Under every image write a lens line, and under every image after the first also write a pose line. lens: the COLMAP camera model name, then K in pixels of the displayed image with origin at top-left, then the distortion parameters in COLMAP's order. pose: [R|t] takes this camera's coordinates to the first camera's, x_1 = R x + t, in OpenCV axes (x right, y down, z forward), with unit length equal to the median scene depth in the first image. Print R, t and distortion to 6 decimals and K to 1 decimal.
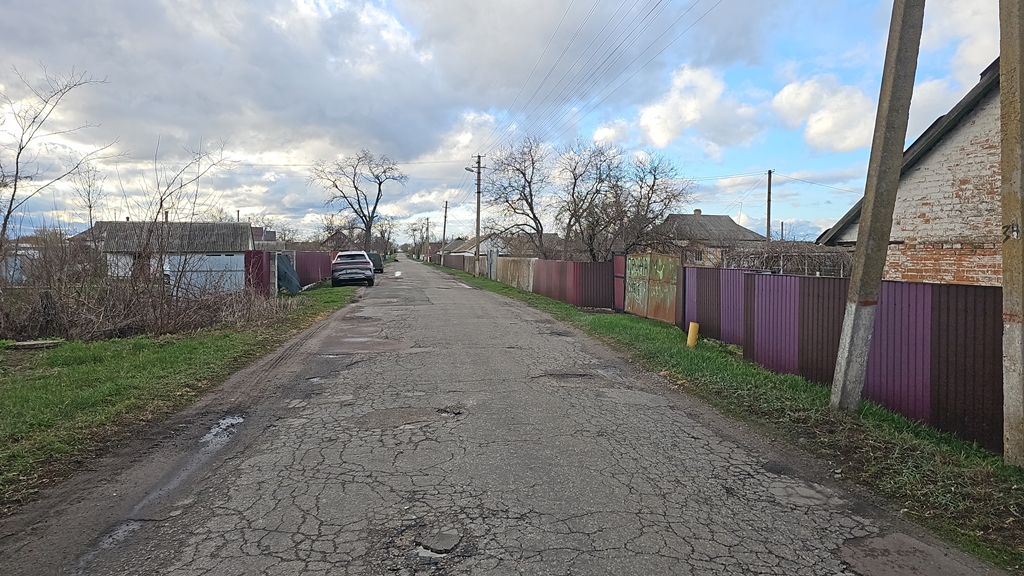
lens RADIAL K [[664.1, 0, 511.8], [0, 664.1, 309.5], [0, 0, 1]] dist [0.093808, -0.109017]
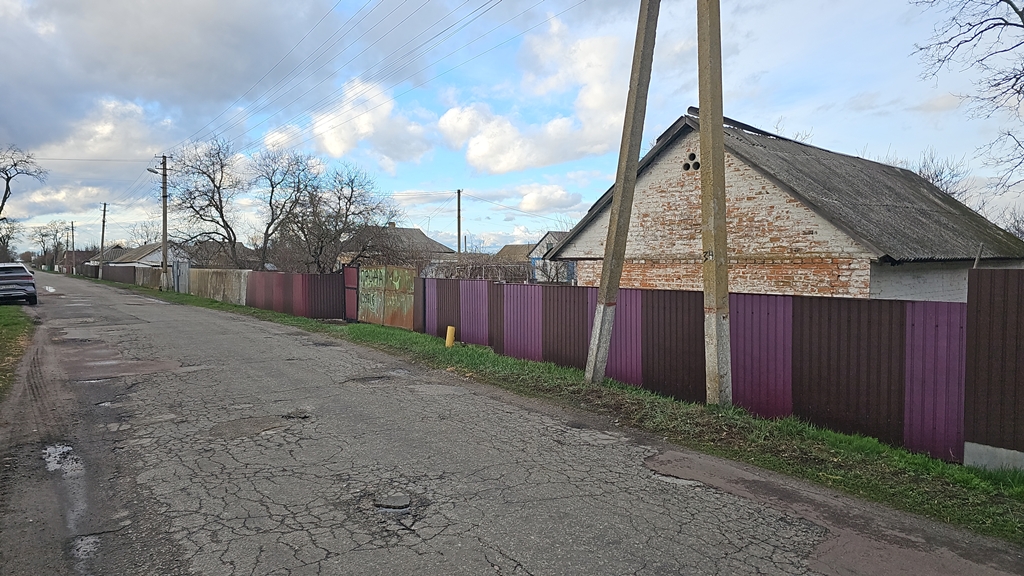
lens RADIAL K [[664.1, 0, 511.8], [0, 664.1, 309.5], [0, 0, 1]] dist [0.093808, -0.109017]
pose [[0.893145, -0.034441, 0.448448, -0.200994], [0.041035, 0.999145, -0.004993, 0.000301], [-0.447893, 0.022861, 0.893795, -0.100591]]
